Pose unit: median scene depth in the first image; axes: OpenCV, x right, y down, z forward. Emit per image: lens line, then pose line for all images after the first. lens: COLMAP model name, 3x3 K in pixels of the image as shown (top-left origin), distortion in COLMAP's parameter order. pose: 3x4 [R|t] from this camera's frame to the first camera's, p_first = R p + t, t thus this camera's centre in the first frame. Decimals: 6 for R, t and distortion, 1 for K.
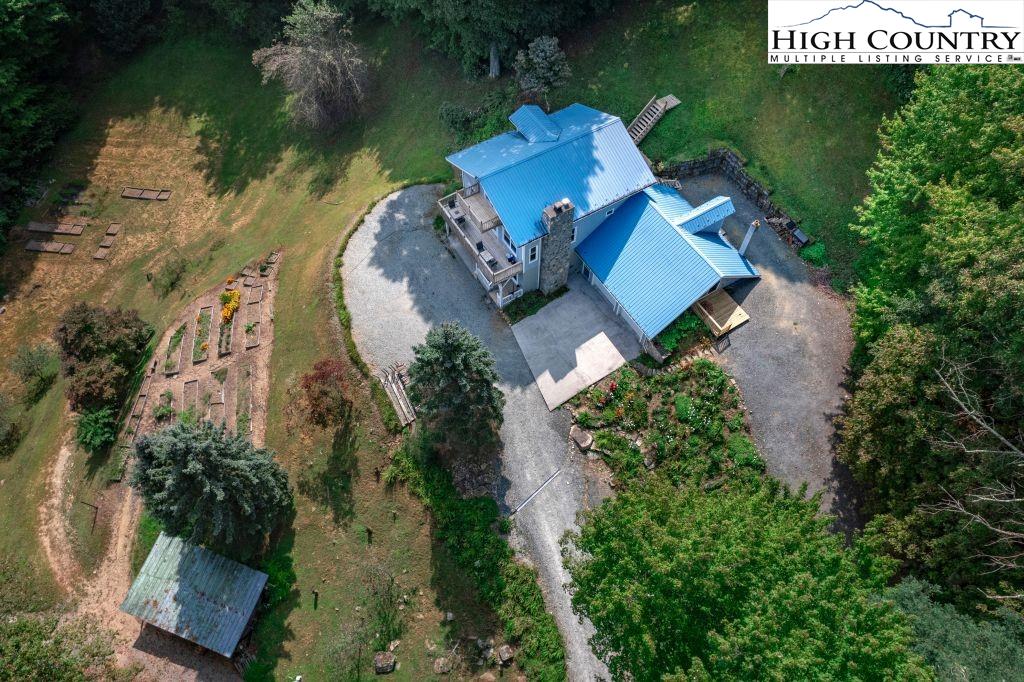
lens RADIAL K [[654.3, 0, 512.0], [0, 654.3, 341.0], [0, 0, 1]] dist [-0.063080, 0.050062]
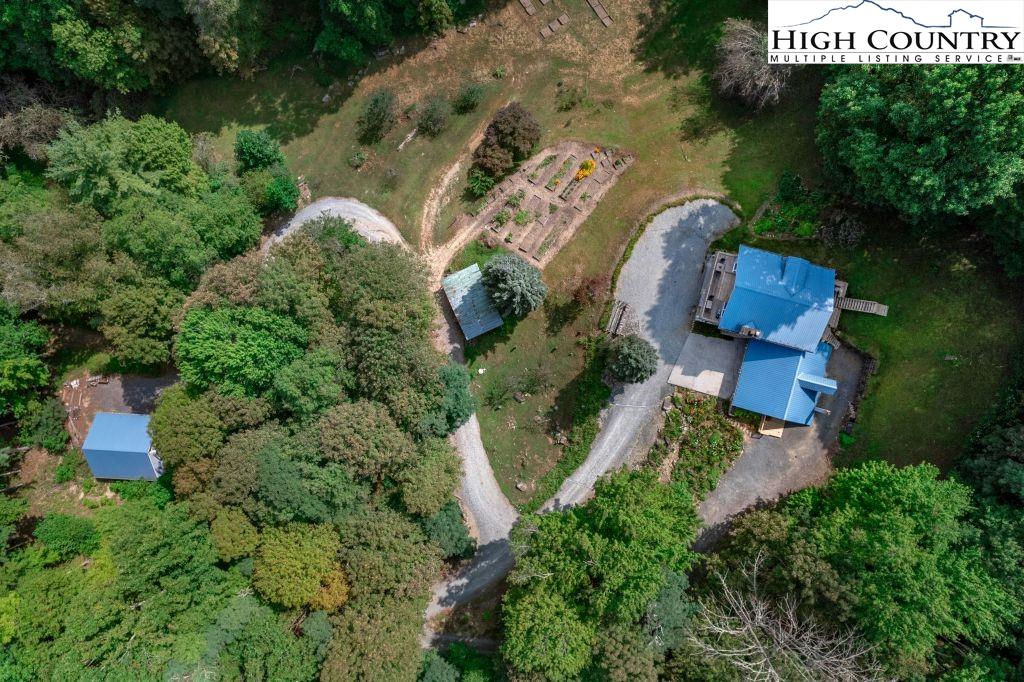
lens RADIAL K [[654.3, 0, 512.0], [0, 654.3, 341.0], [0, 0, 1]] dist [-0.063080, 0.050062]
pose [[0.694769, 0.719222, 0.004035, -0.314570], [-0.607378, 0.583705, 0.538869, -0.641029], [0.385211, -0.376840, 0.842380, -0.624713]]
